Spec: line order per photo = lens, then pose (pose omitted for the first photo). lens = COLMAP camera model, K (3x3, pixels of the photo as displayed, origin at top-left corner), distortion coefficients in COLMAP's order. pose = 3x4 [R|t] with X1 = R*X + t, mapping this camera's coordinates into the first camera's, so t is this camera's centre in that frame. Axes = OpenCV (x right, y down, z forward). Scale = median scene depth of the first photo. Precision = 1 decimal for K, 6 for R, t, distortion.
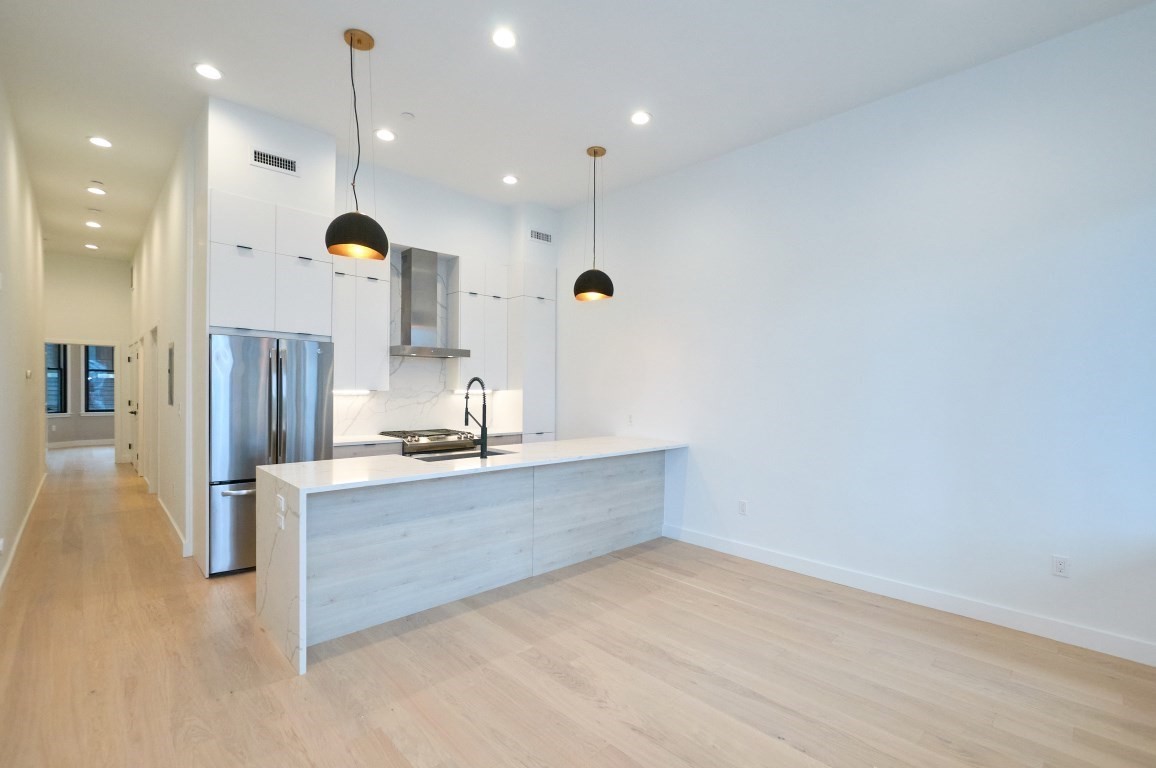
lens RADIAL K [[521.2, 0, 579.9], [0, 521.2, 386.8], [0, 0, 1]] dist [0.002274, -0.001454]
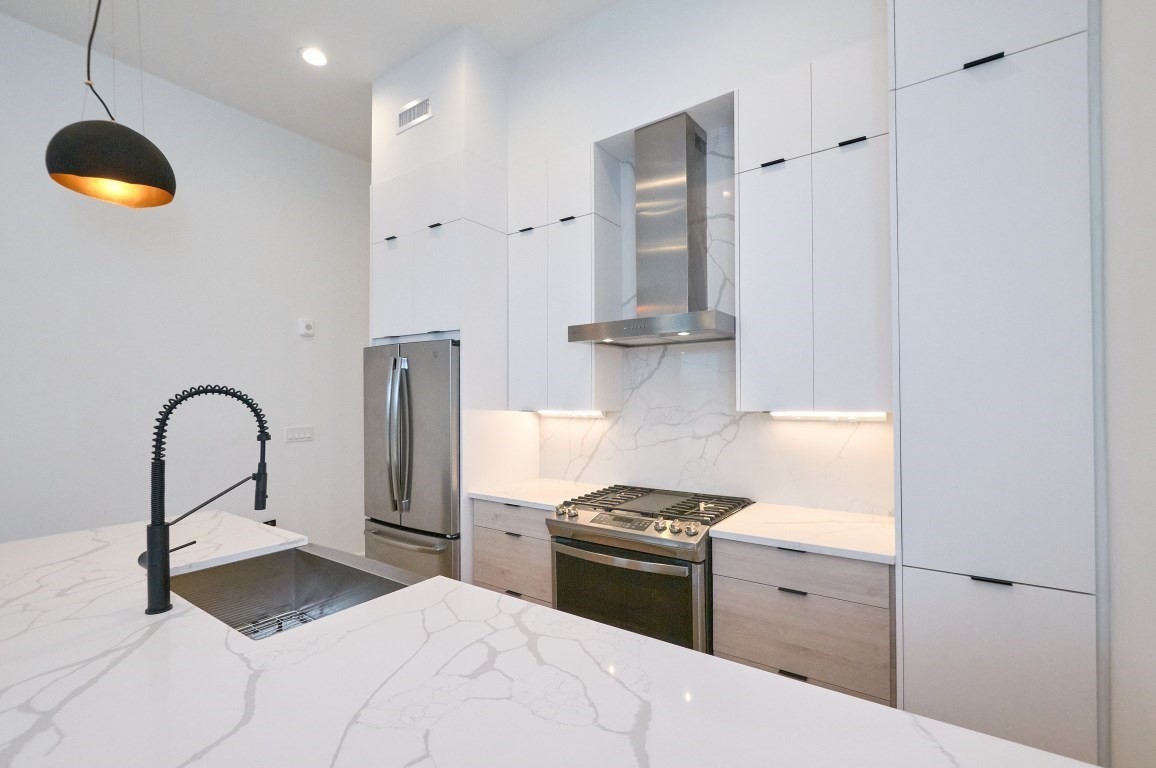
lens RADIAL K [[521.2, 0, 576.0], [0, 521.2, 391.0], [0, 0, 1]] dist [0.002274, -0.001454]
pose [[0.171785, -0.027545, -0.984749, 0.157446], [0.008624, 0.999613, -0.026457, 0.000301], [0.985097, -0.003948, 0.171956, 0.817769]]
